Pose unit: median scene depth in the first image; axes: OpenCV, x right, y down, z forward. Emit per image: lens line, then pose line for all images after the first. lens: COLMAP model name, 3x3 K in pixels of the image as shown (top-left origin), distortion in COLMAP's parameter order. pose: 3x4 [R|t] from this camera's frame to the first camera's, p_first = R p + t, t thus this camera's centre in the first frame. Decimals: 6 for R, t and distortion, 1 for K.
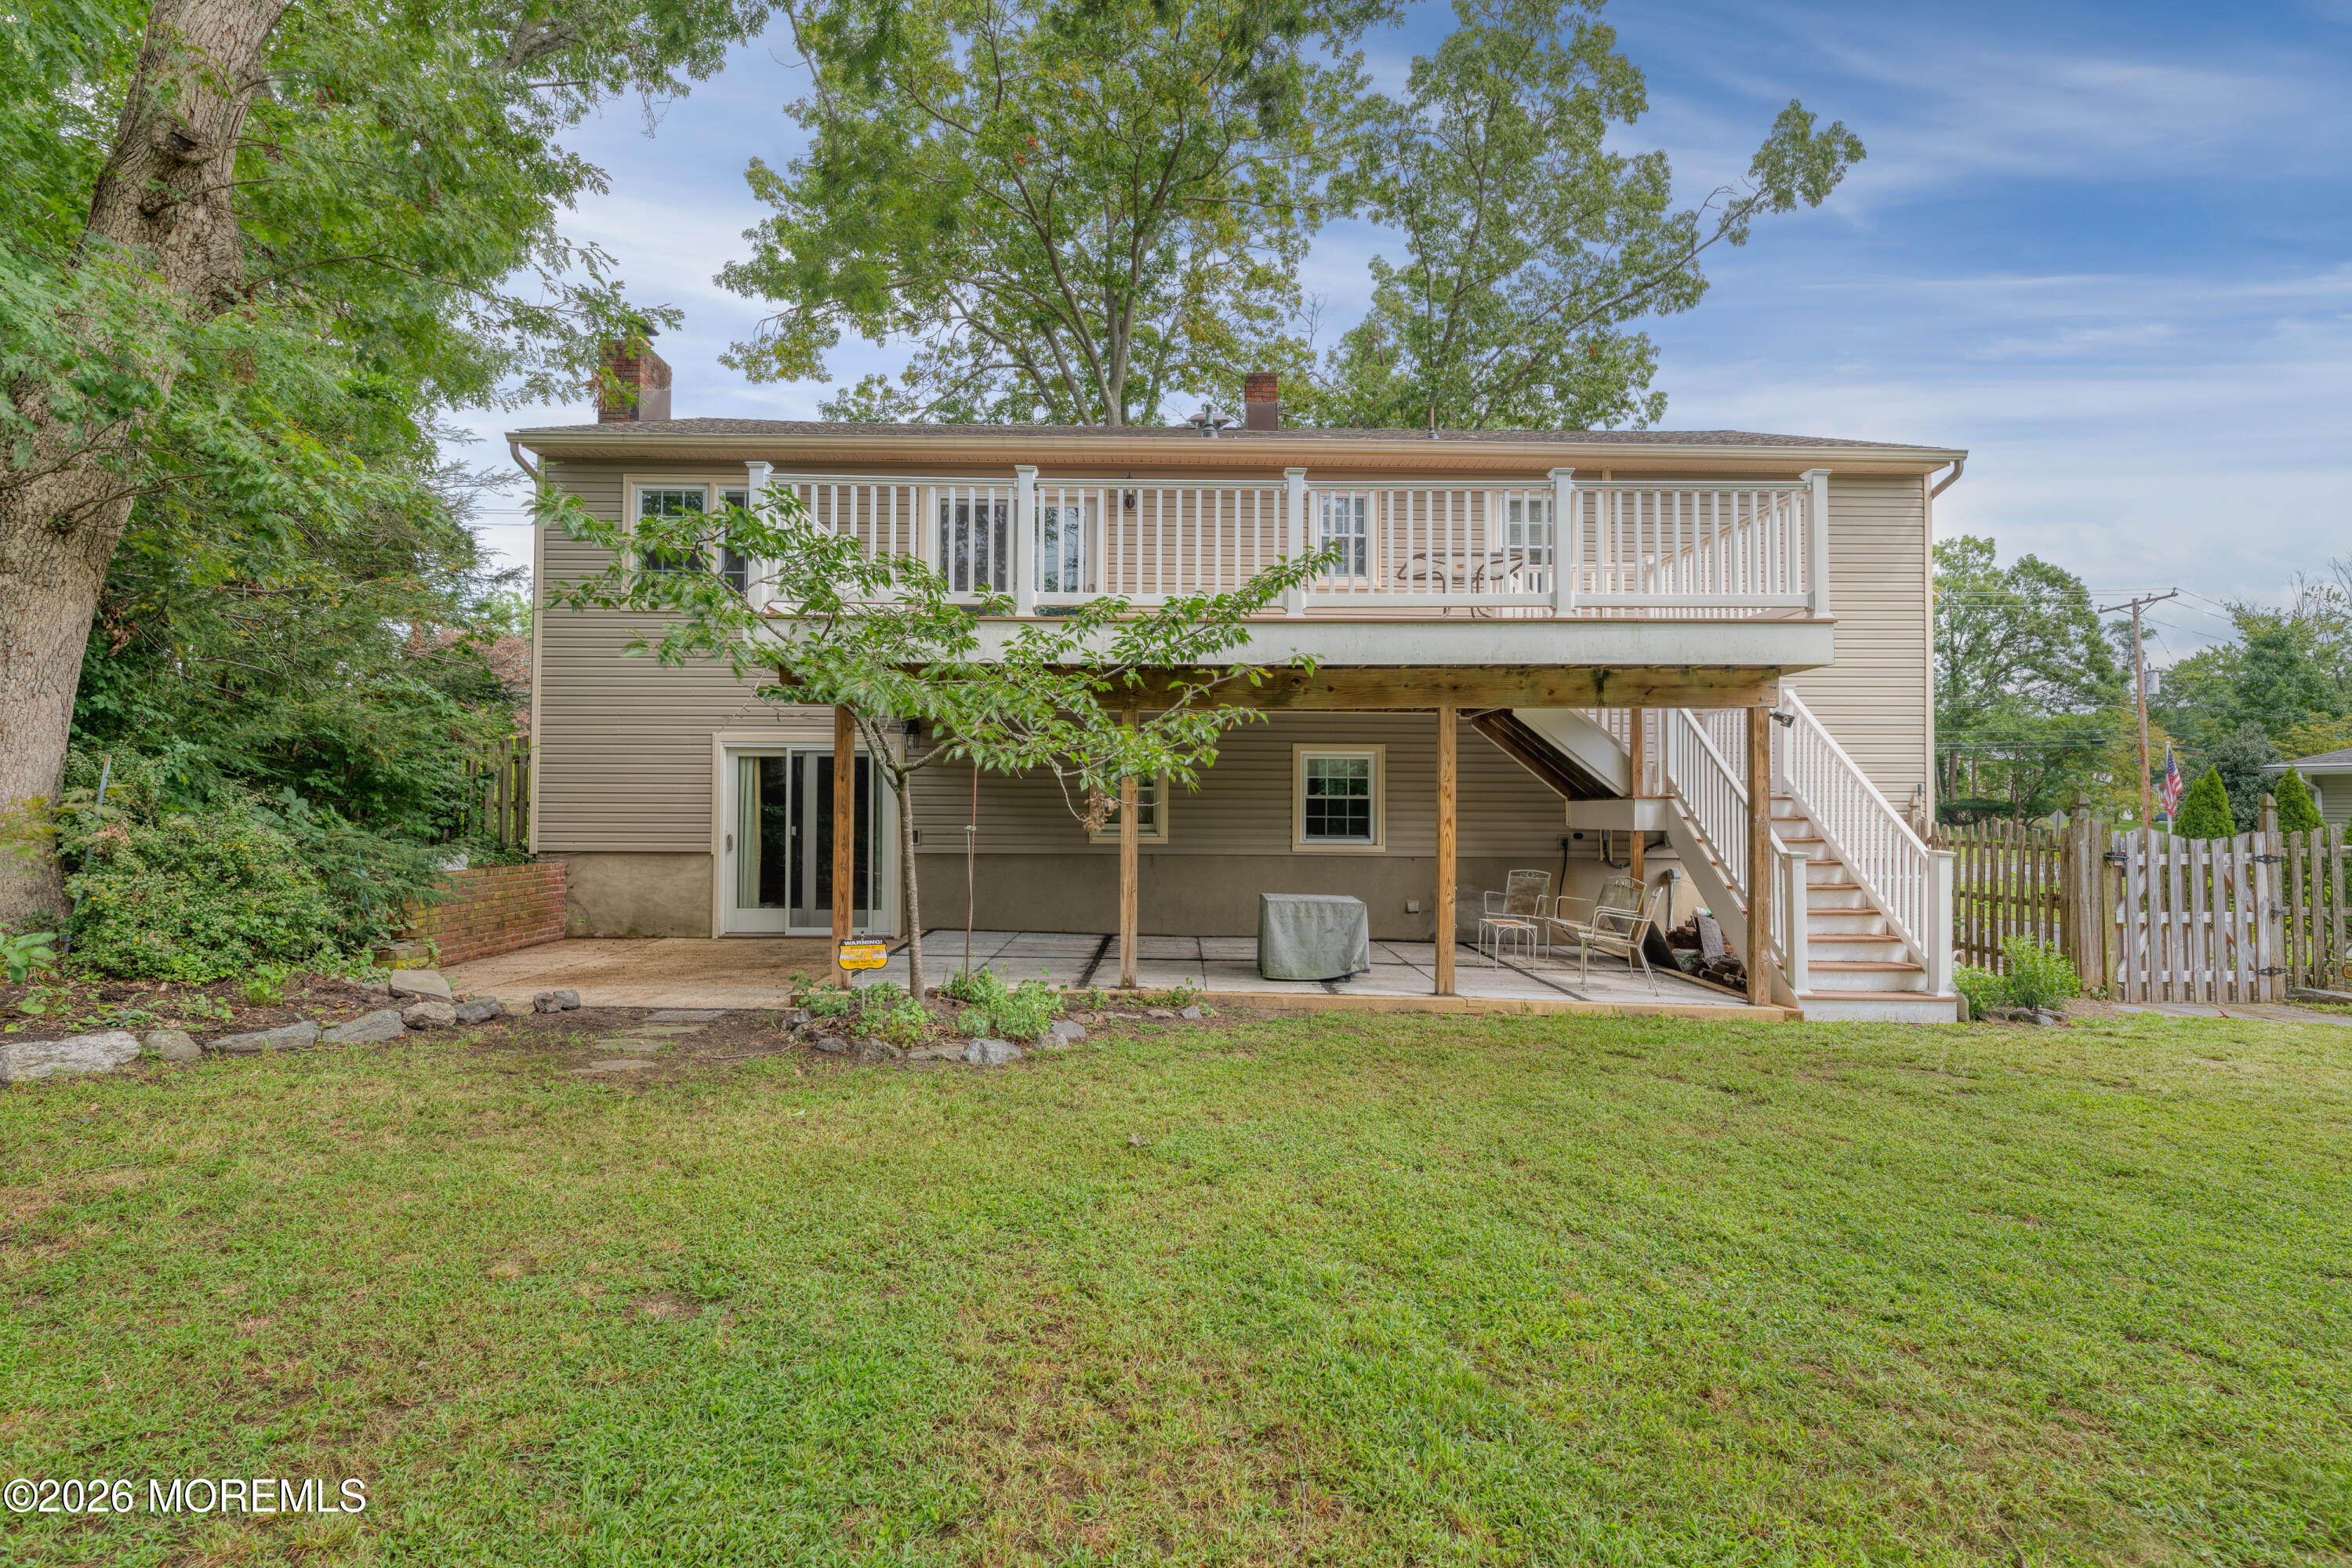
lens RADIAL K [[1164.3, 0, 1187.4], [0, 1164.3, 766.2], [0, 0, 1]] dist [-0.007107, -0.001509]
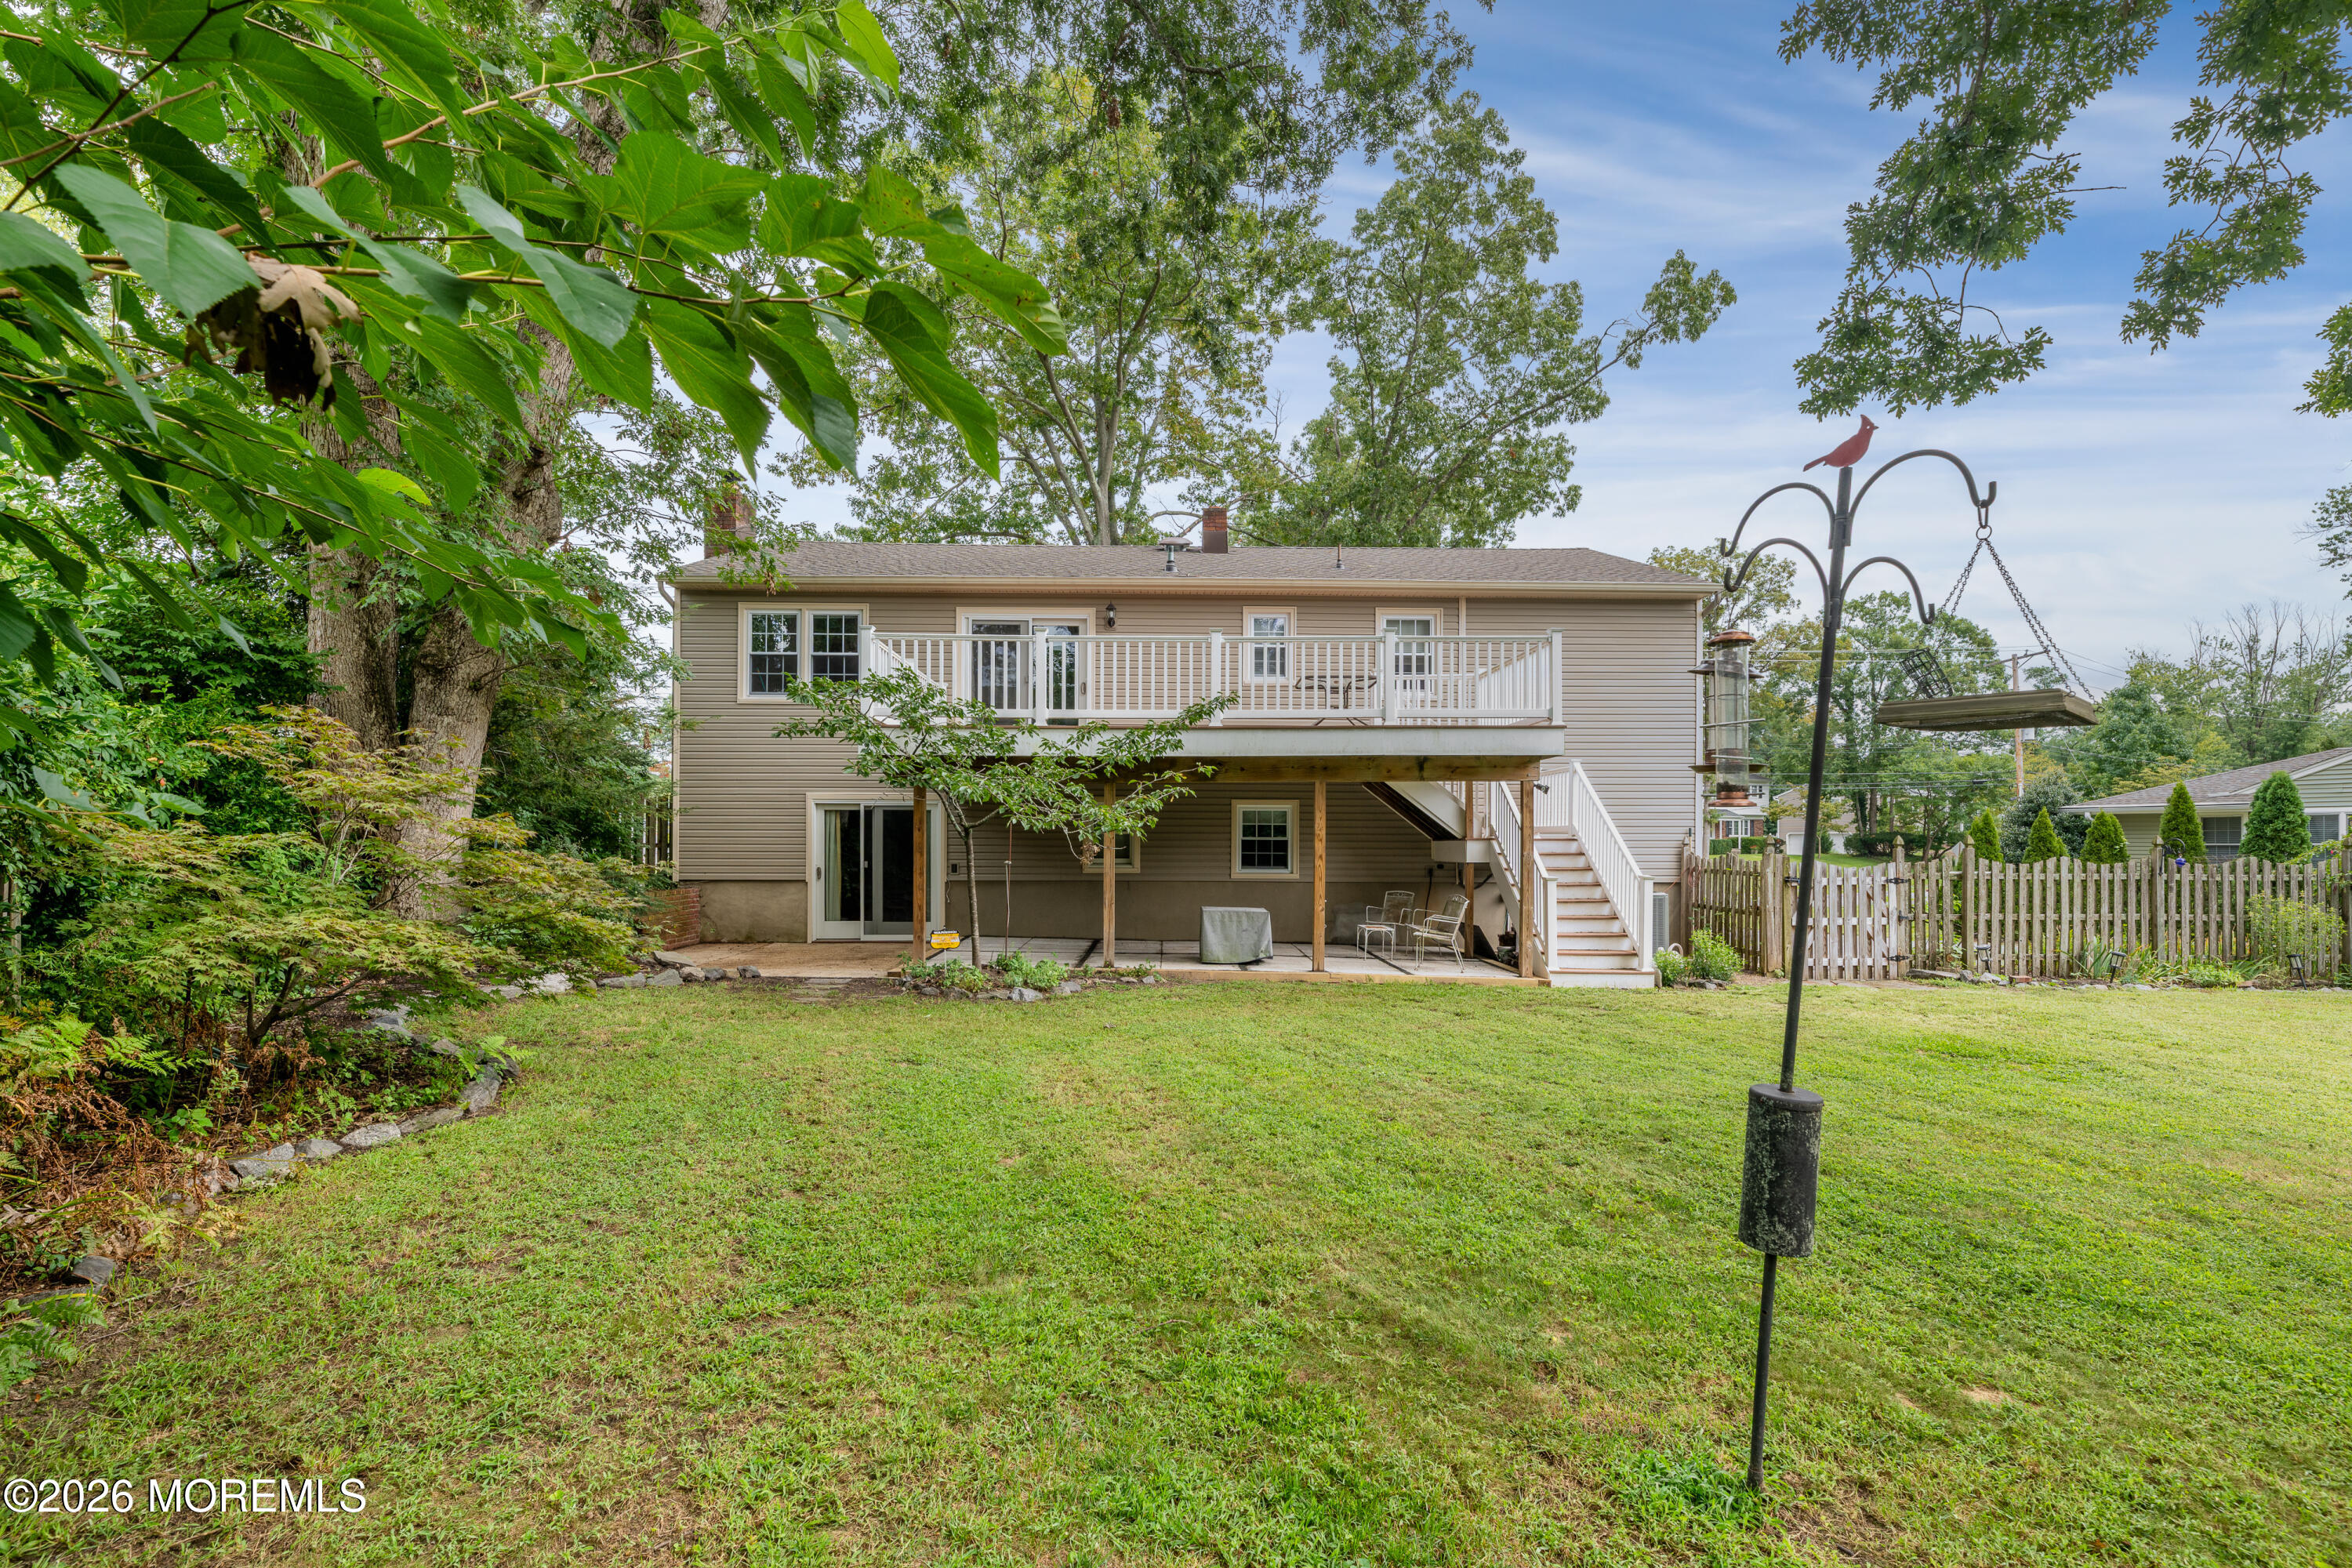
lens RADIAL K [[1059.6, 0, 1224.8], [0, 1059.6, 823.3], [0, 0, 1]] dist [-0.006796, 0.001408]
pose [[0.998729, -0.000777, 0.050391, 0.021344], [-0.000122, 0.999841, 0.017839, -0.015290], [-0.050396, -0.017823, 0.998570, -0.270608]]
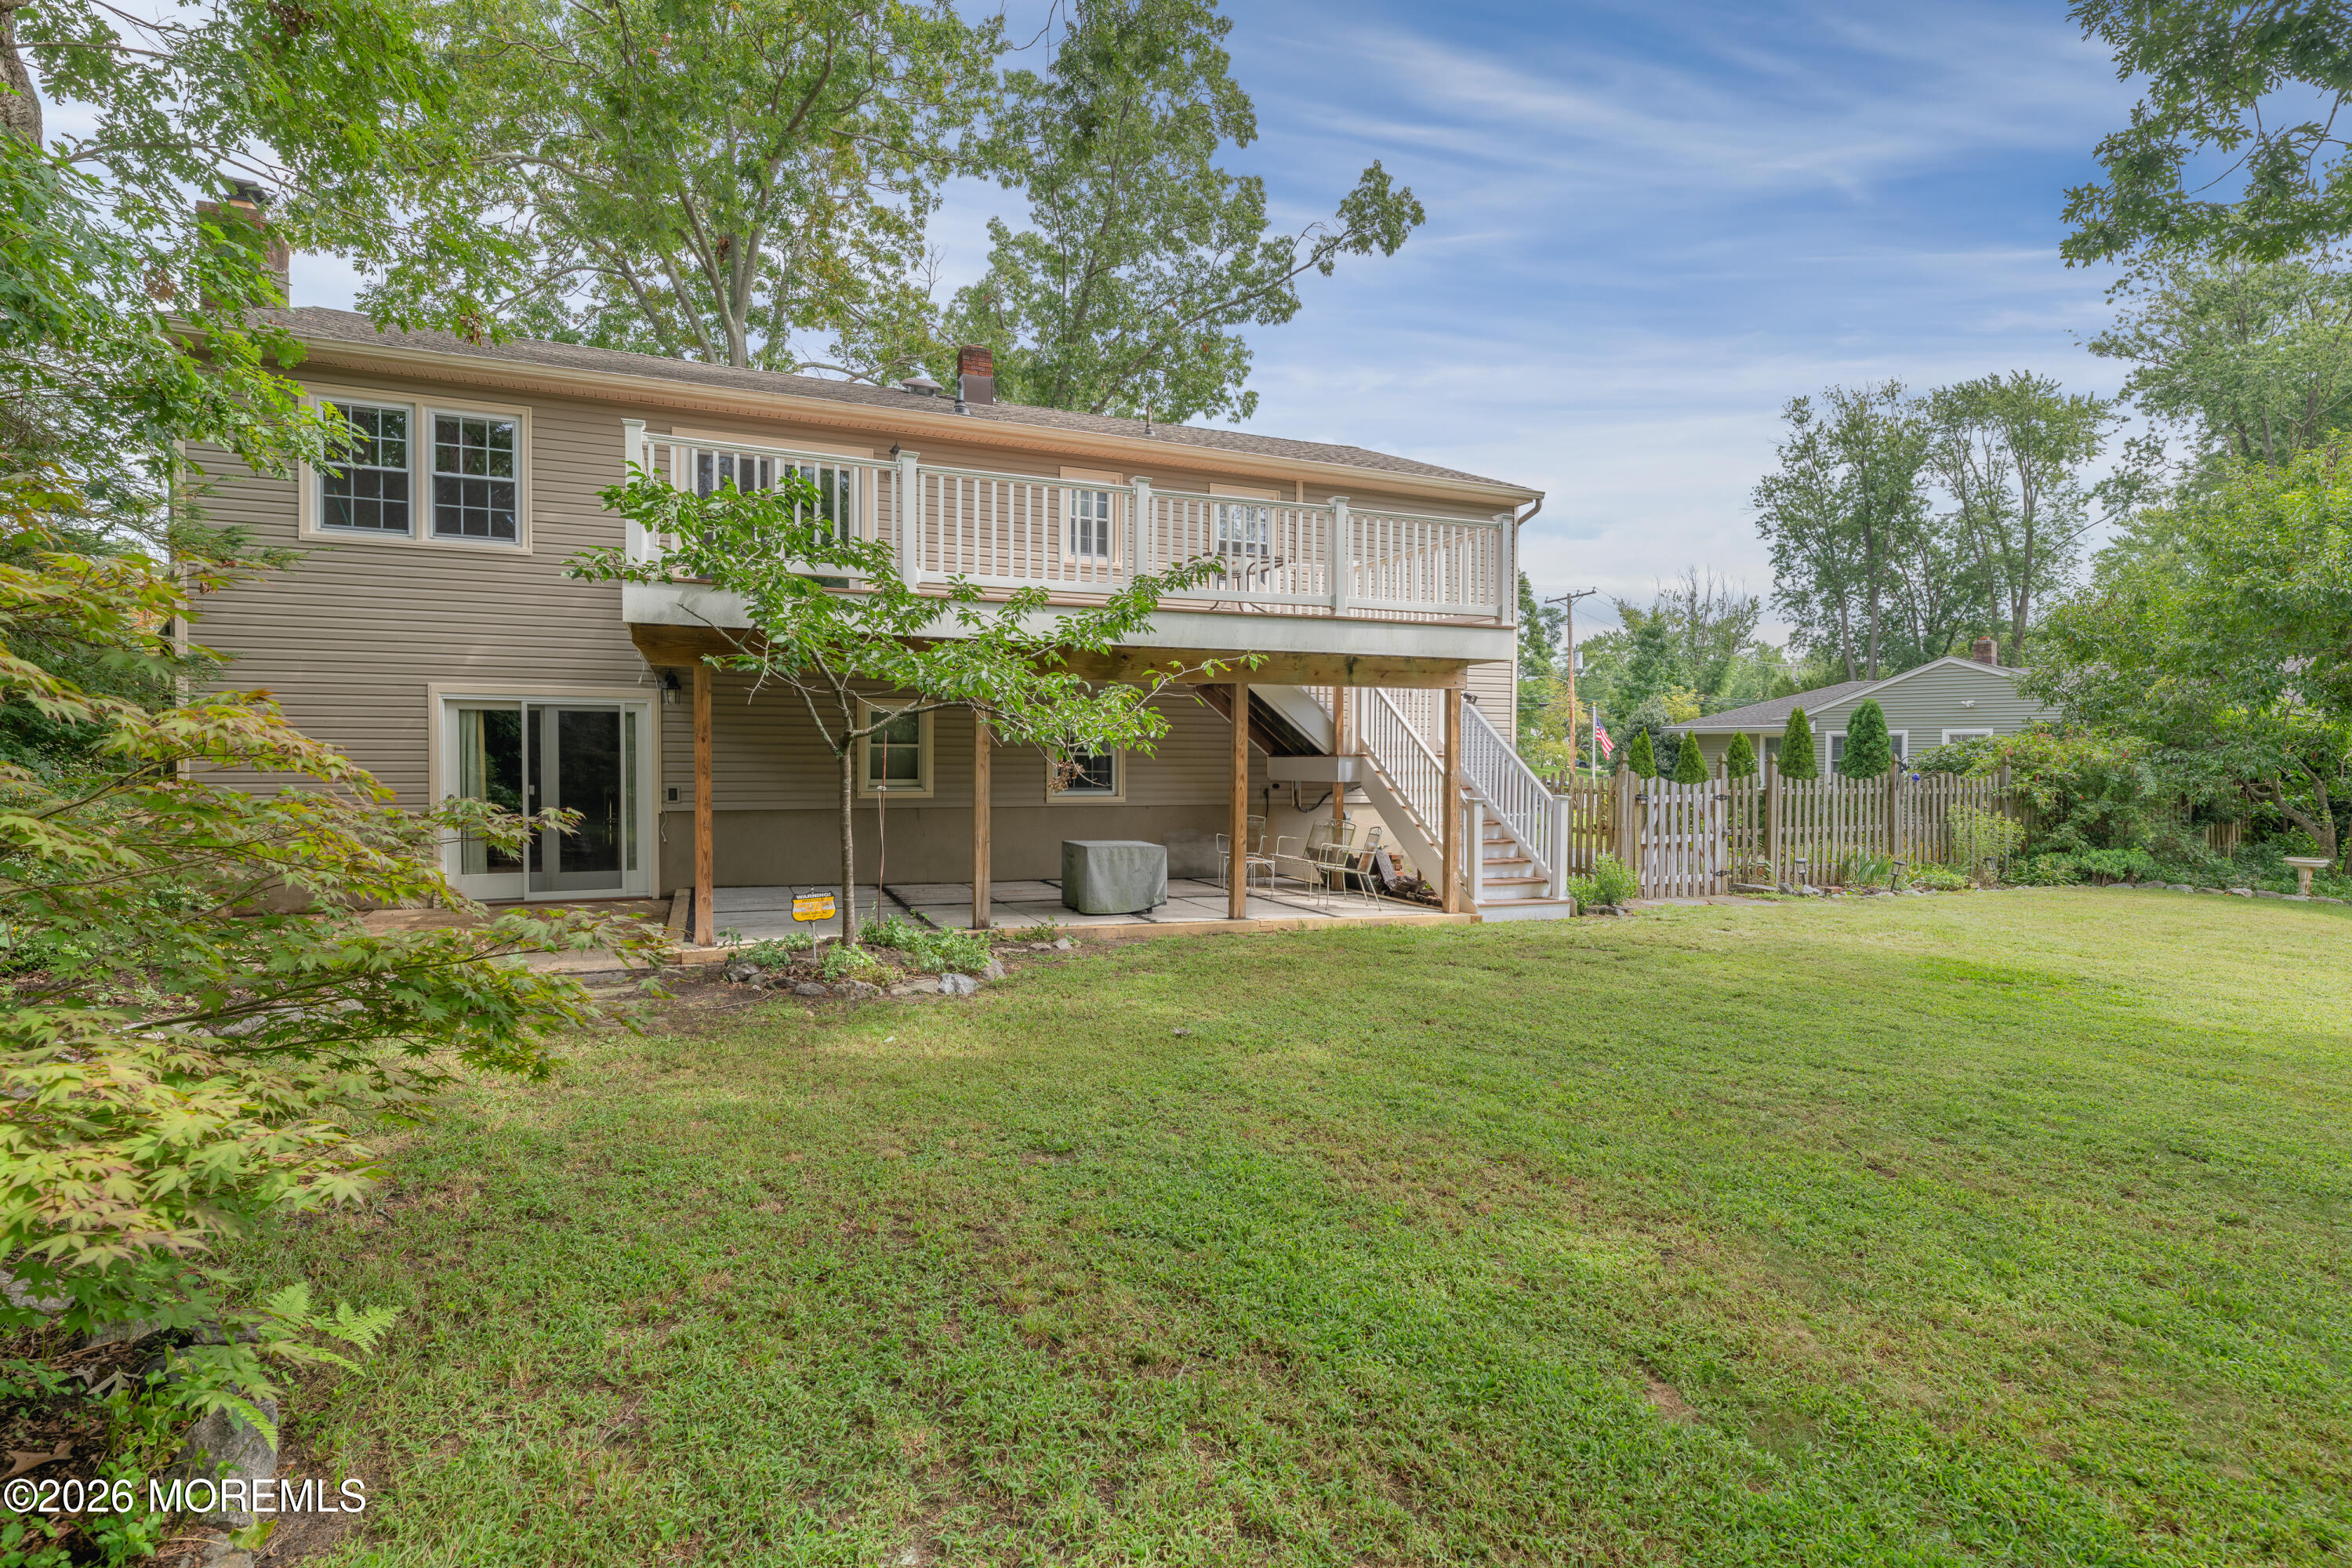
lens RADIAL K [[1113.9, 0, 1253.8], [0, 1113.9, 769.6], [0, 0, 1]] dist [0.000671, -0.001177]
pose [[0.916564, -0.004666, 0.399862, -0.168121], [-0.013924, 0.998953, 0.043573, -0.008381], [-0.399646, -0.045506, 0.915539, -0.054514]]
